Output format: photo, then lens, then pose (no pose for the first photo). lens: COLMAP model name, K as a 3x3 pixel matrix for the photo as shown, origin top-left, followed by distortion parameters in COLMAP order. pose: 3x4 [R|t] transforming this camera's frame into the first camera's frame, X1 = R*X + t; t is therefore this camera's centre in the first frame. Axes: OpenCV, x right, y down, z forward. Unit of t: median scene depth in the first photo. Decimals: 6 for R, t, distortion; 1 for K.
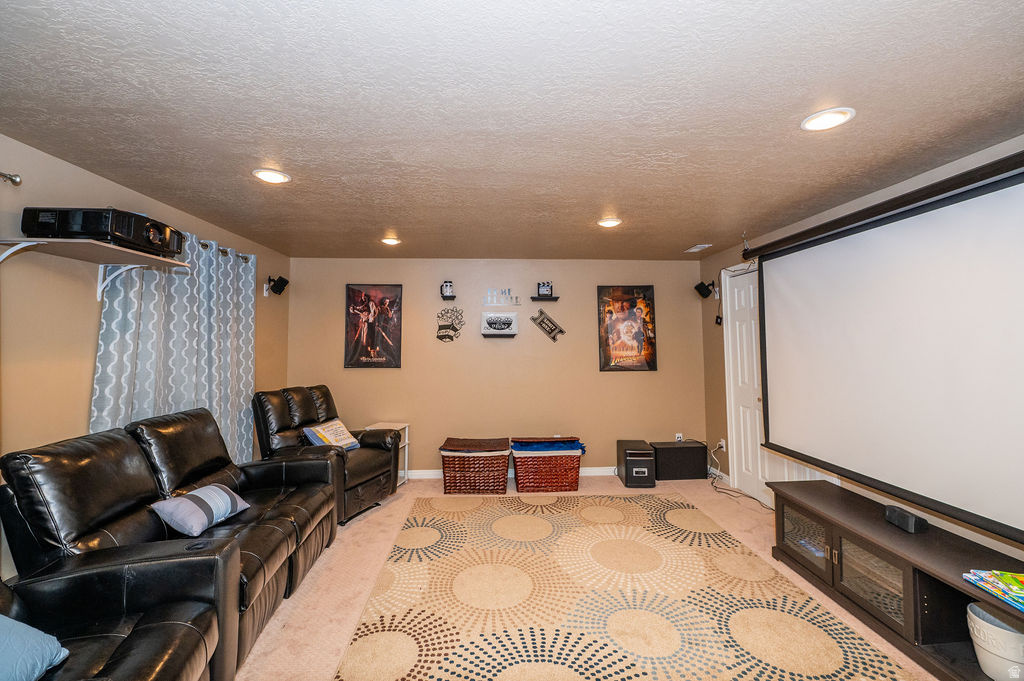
lens RADIAL K [[405.1, 0, 512.5], [0, 405.1, 337.8], [0, 0, 1]] dist [-0.016931, -0.000783]
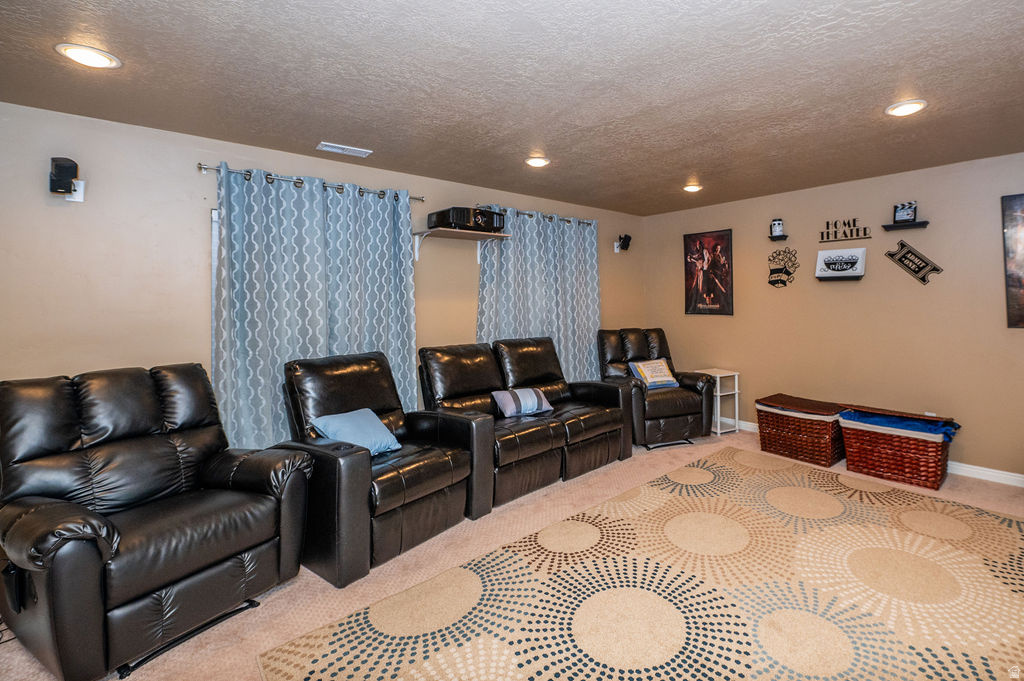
lens RADIAL K [[394.2, 0, 549.3], [0, 394.2, 304.5], [0, 0, 1]] dist [-0.014580, -0.000395]
pose [[0.702453, 0.012929, -0.711613, 0.198518], [0.018736, 0.999153, 0.036648, 0.012683], [0.711484, -0.039076, 0.701615, 0.051067]]
